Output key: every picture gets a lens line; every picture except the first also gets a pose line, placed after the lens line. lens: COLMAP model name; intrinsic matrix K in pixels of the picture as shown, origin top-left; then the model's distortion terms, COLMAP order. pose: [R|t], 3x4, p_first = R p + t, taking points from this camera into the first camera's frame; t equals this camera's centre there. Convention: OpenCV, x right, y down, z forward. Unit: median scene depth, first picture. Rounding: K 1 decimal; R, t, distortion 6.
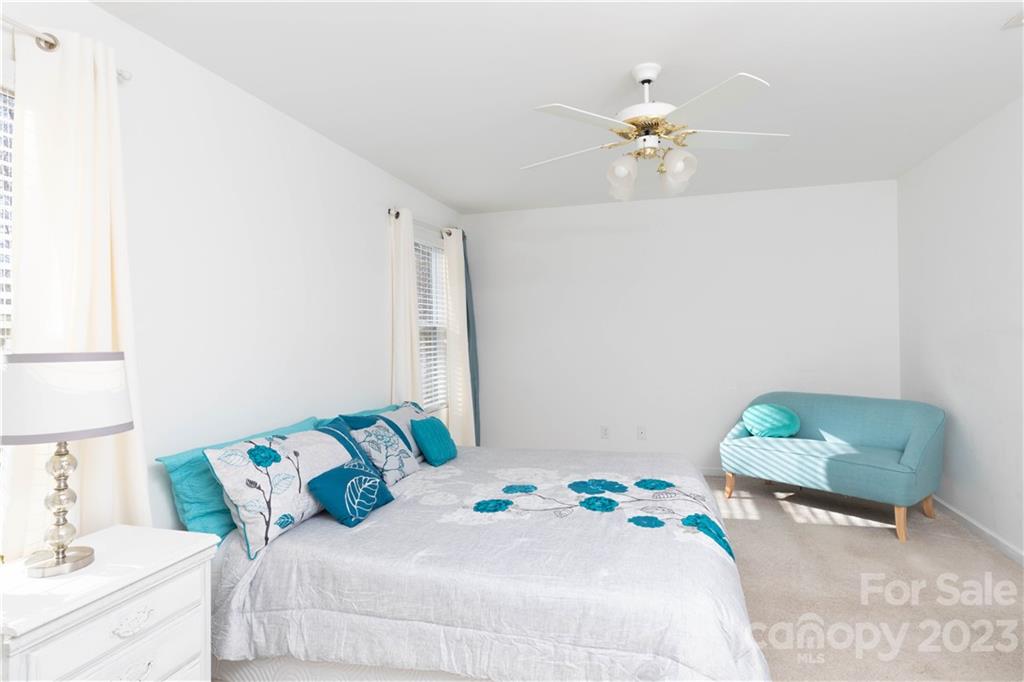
lens RADIAL K [[572.6, 0, 511.7], [0, 572.6, 343.0], [0, 0, 1]] dist [0.022064, -0.000755]
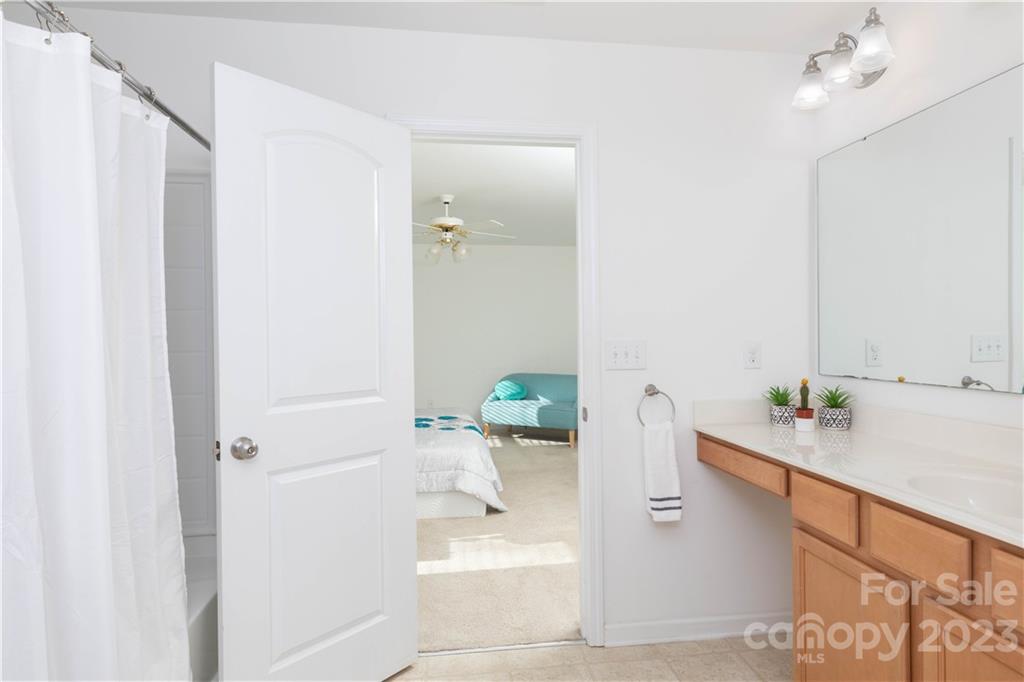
lens RADIAL K [[572.6, 0, 512.6], [0, 572.6, 340.9], [0, 0, 1]] dist [0.022064, -0.000755]
pose [[0.920088, 0.011959, 0.391528, -0.213880], [-0.010842, 0.999928, -0.005066, 0.004506], [-0.391561, 0.000416, 0.920152, -0.584704]]
